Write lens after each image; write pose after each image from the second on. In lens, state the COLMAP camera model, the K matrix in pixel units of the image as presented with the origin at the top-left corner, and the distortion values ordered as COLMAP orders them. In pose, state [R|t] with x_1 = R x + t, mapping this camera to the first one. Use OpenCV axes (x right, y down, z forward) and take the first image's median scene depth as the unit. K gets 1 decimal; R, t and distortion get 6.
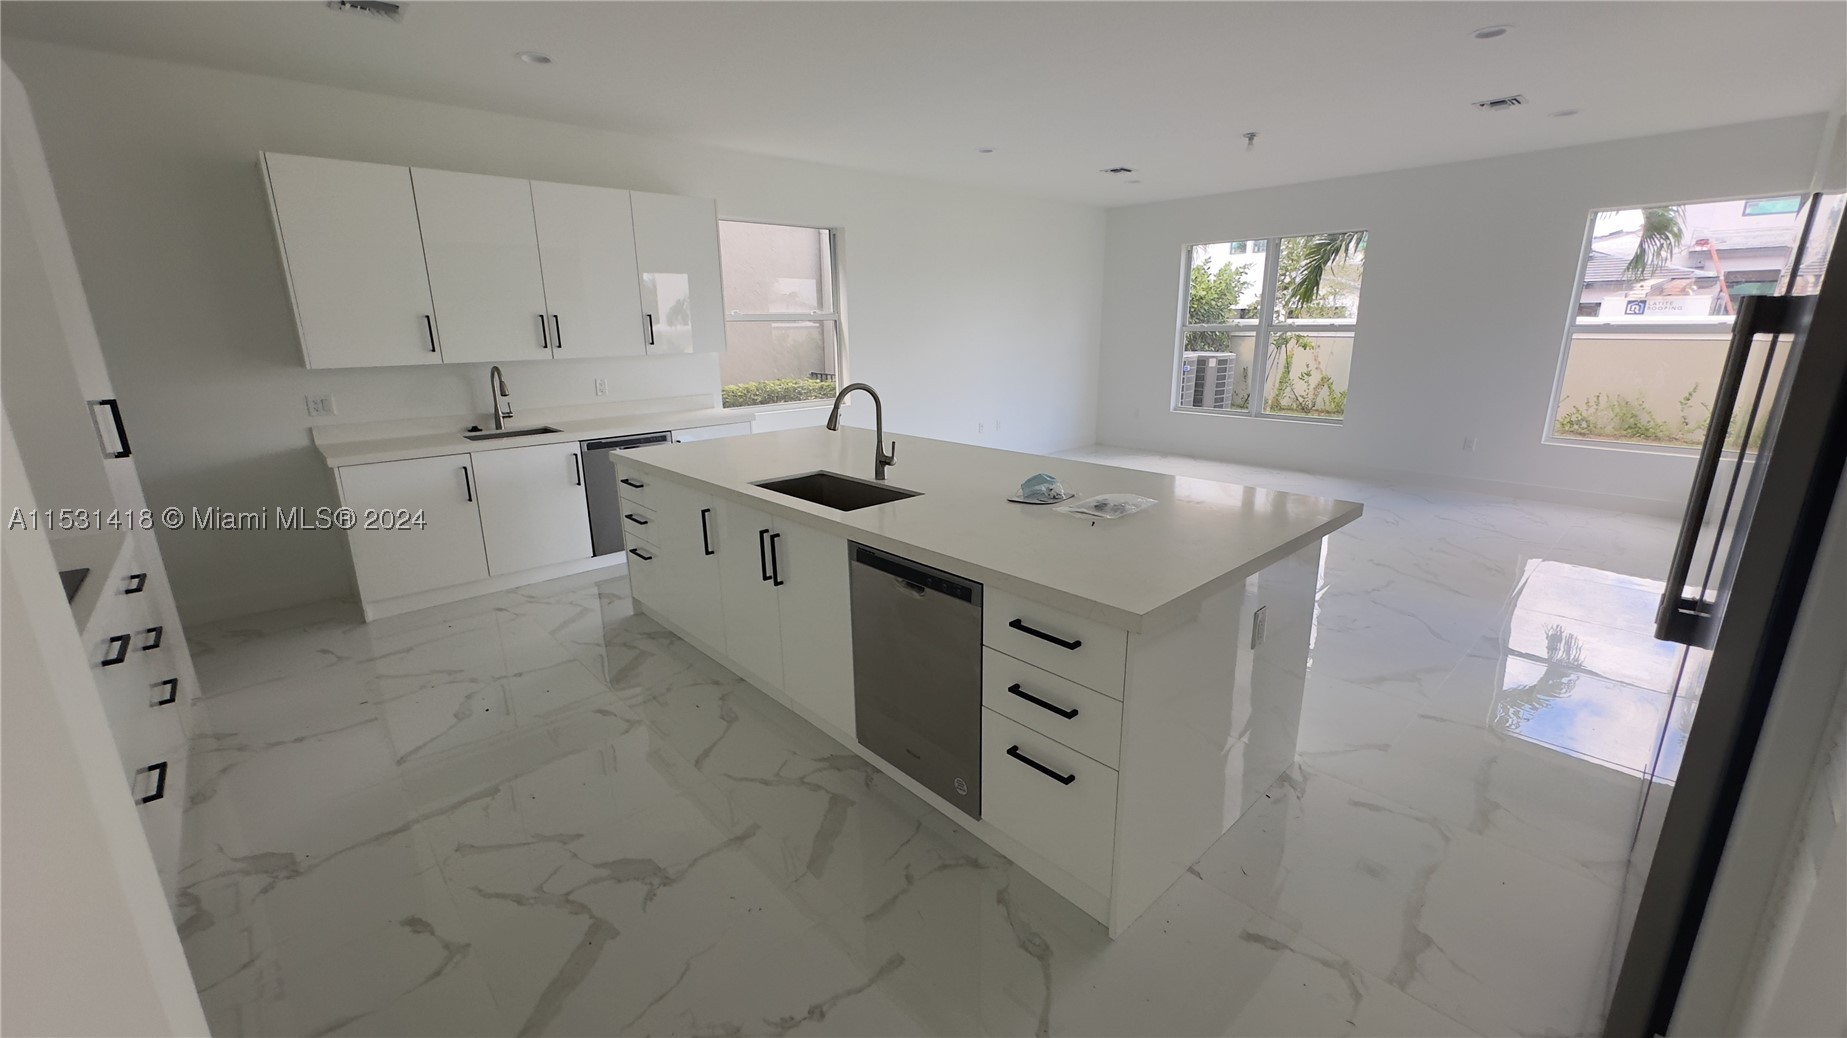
lens RADIAL K [[739.5, 0, 922.3], [0, 739.5, 524.3], [0, 0, 1]] dist [-0.010264, -0.000147]
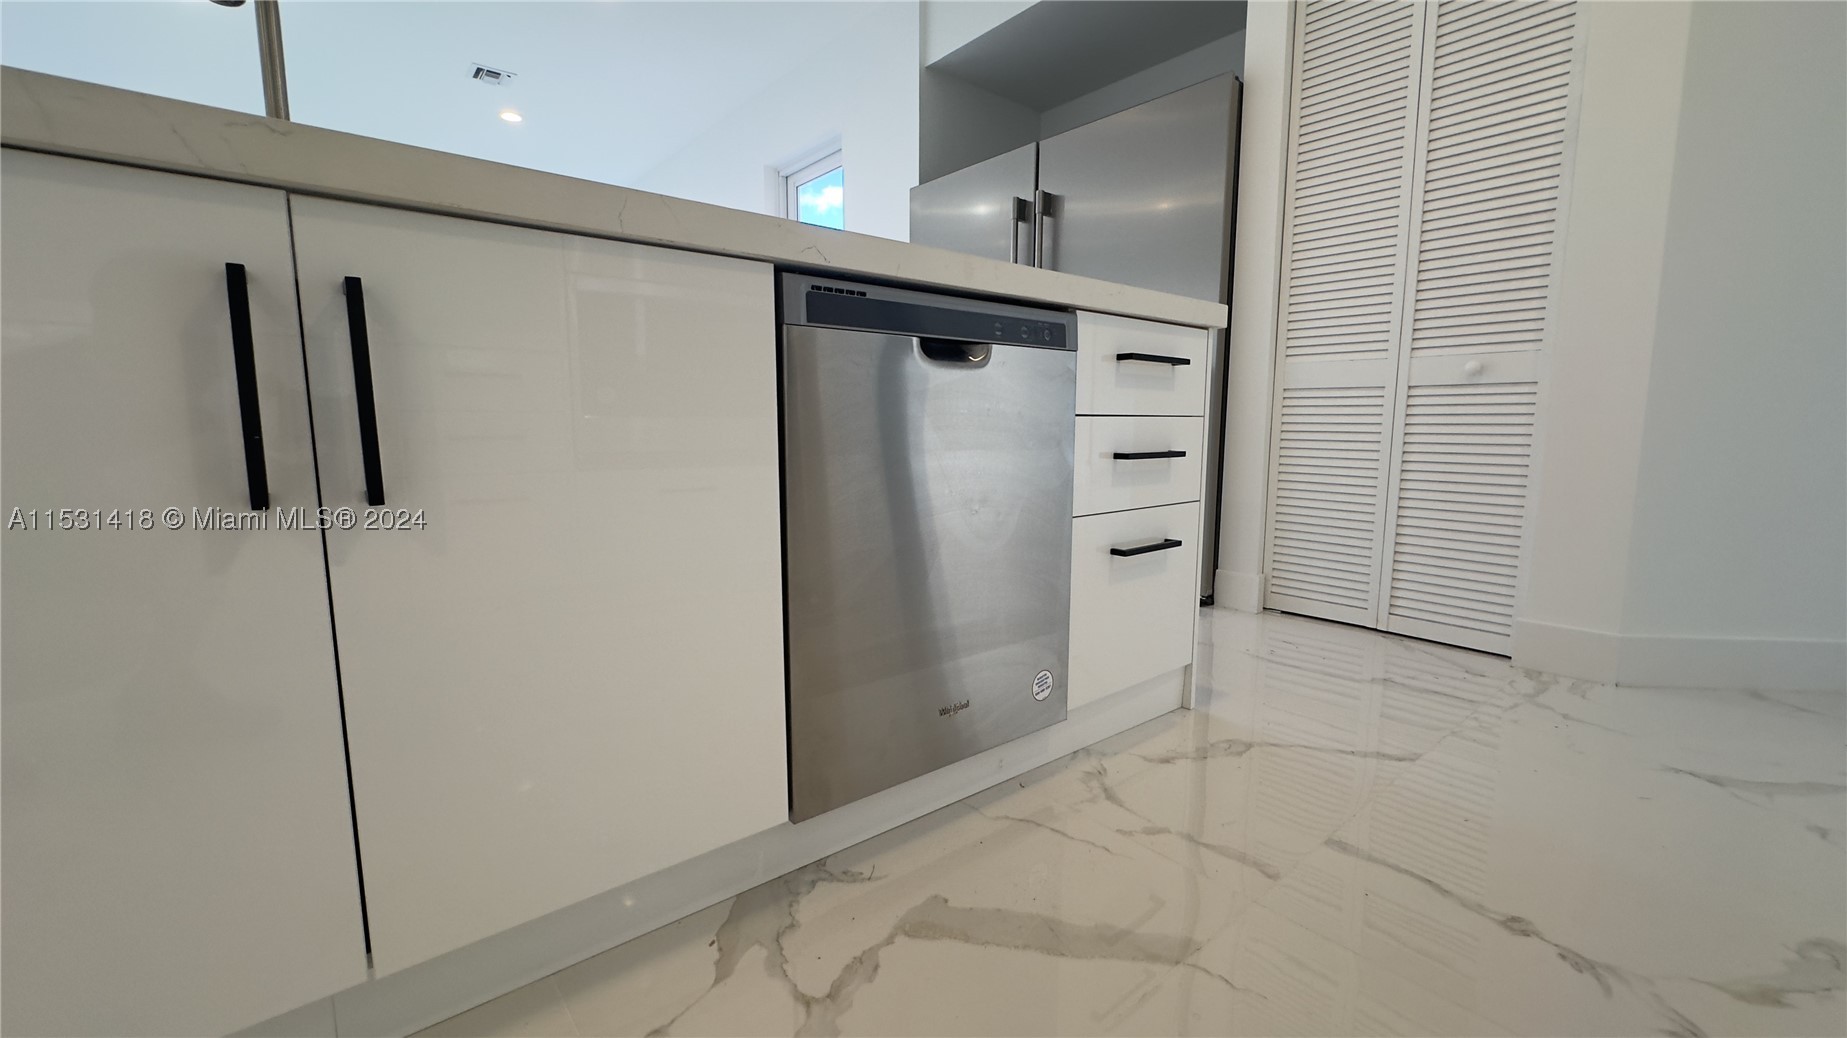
lens RADIAL K [[739.5, 0, 923.0], [0, 739.5, 516.4], [0, 0, 1]] dist [-0.010264, -0.000147]
pose [[0.046705, -0.120143, 0.991657, -0.542789], [0.252555, 0.961907, 0.104644, 0.139185], [-0.966455, 0.245561, 0.075269, 1.038961]]
